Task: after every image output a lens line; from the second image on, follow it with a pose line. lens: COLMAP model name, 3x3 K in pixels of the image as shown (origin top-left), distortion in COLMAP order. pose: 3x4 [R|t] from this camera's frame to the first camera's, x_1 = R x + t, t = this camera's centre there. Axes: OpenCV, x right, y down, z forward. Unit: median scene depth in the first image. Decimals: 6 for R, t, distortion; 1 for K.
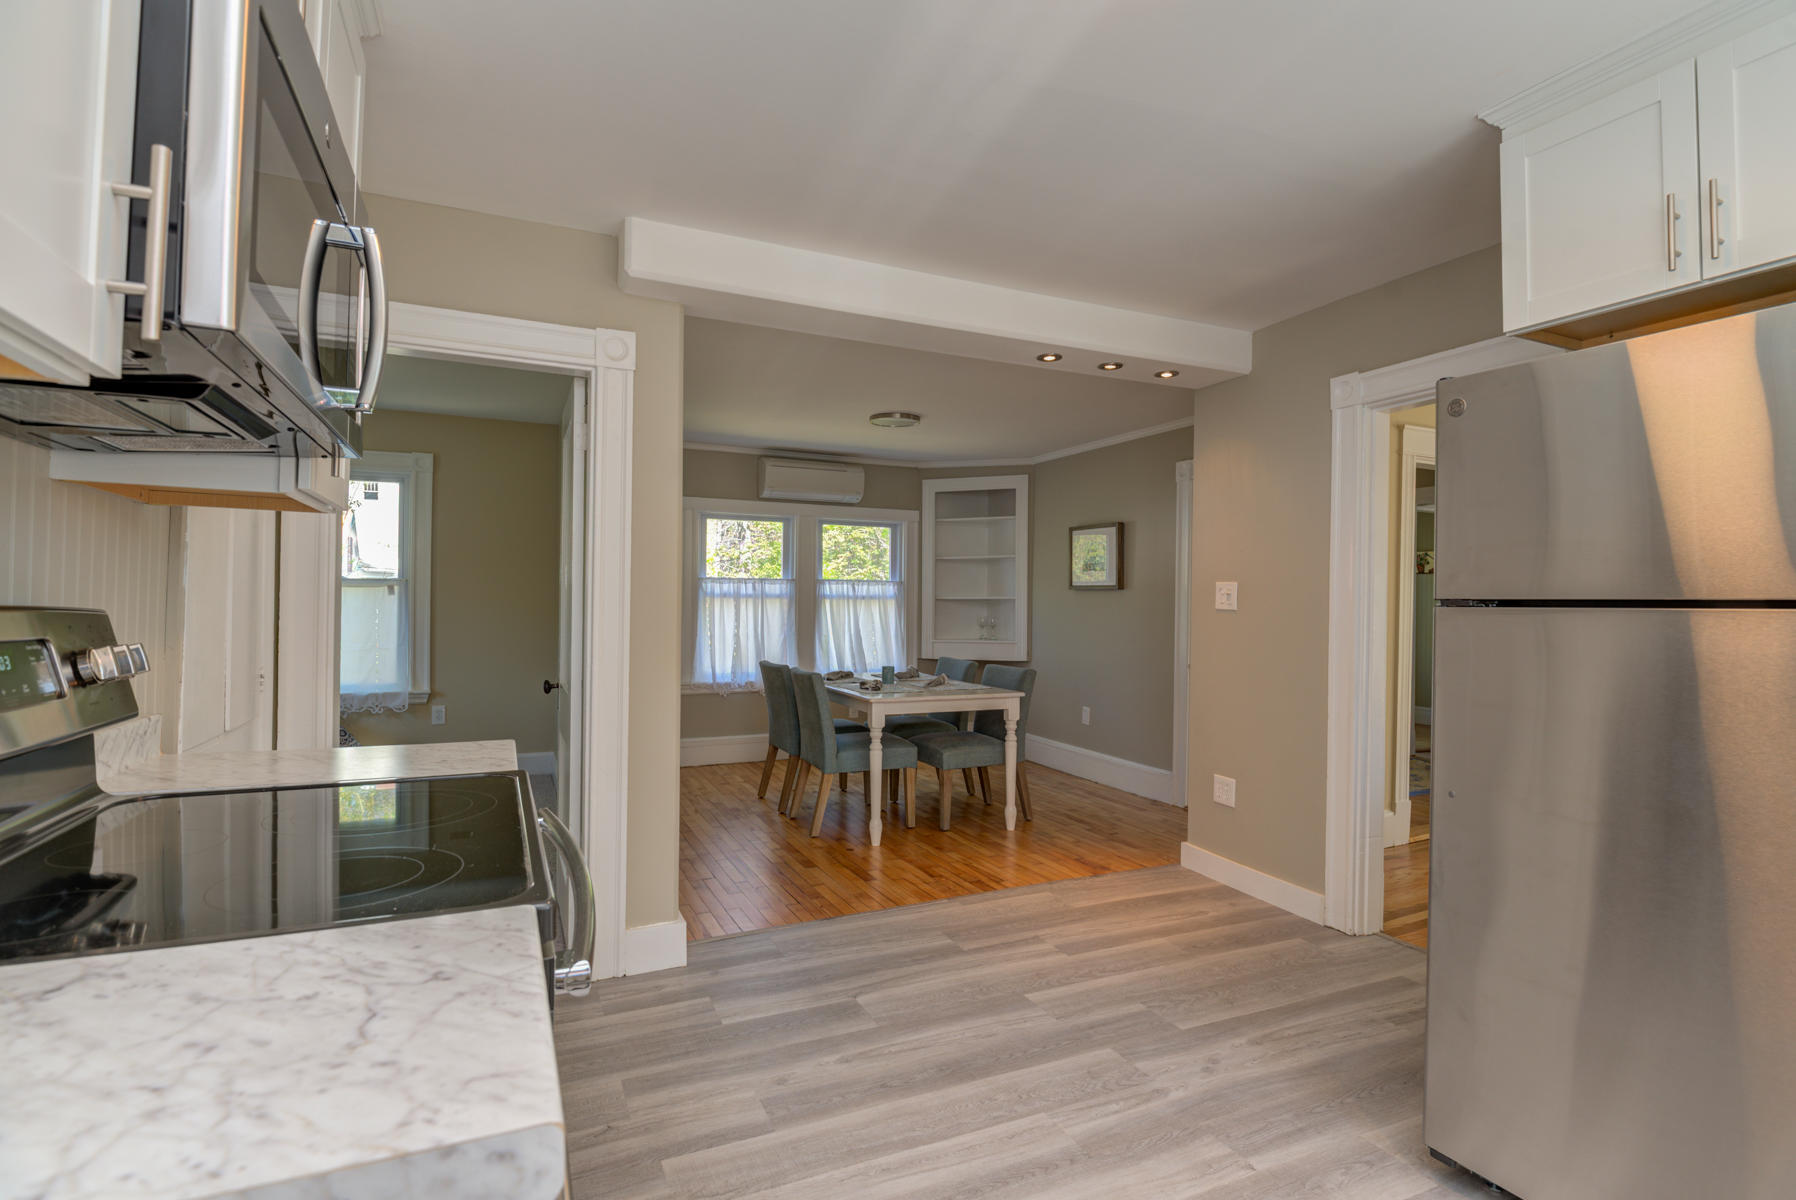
lens RADIAL K [[870.4, 0, 901.0], [0, 870.4, 602.1], [0, 0, 1]] dist [-0.012661, -0.004570]
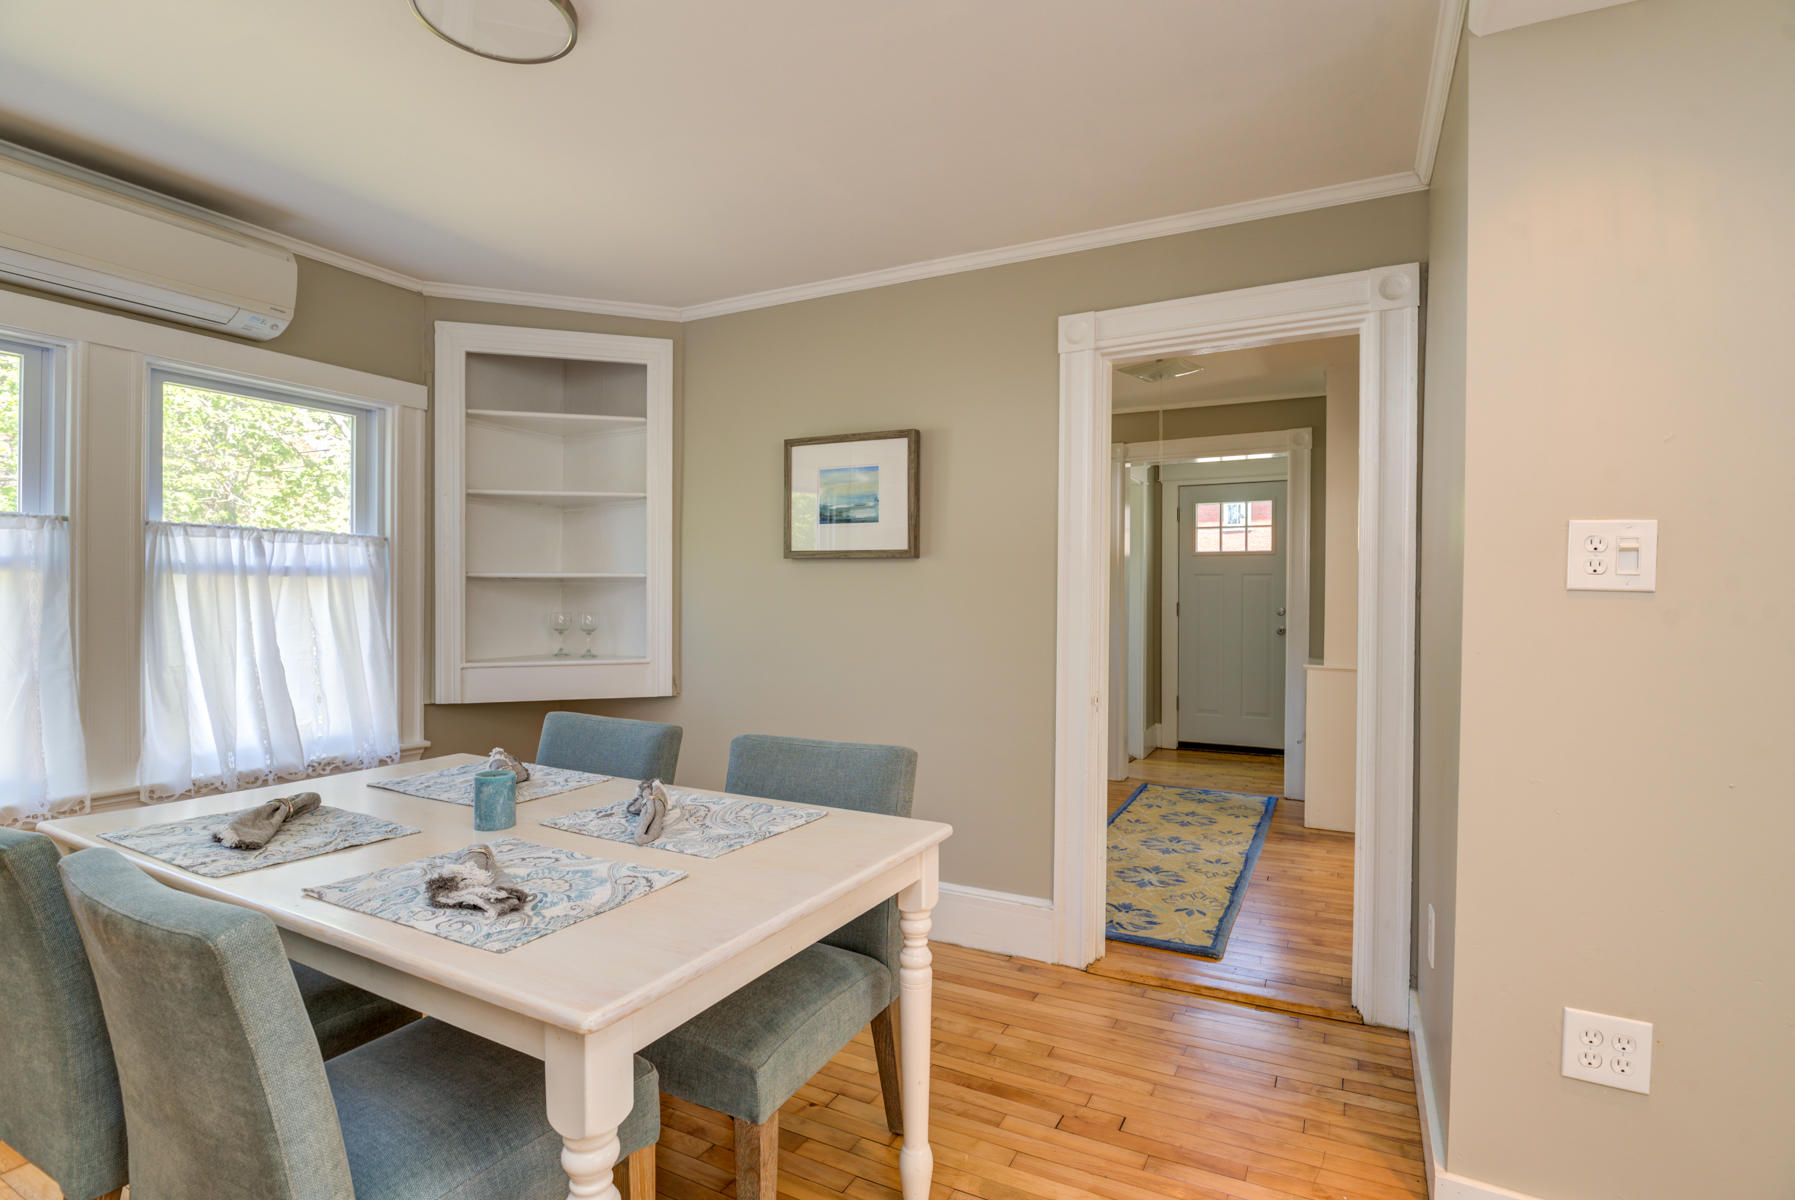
lens RADIAL K [[870.0, 0, 903.8], [0, 870.0, 603.9], [0, 0, 1]] dist [-0.012661, -0.004570]
pose [[0.791581, -0.009380, 0.610993, -0.063567], [0.001390, 0.999907, 0.013550, 0.005412], [-0.611063, -0.009877, 0.791520, 0.497425]]
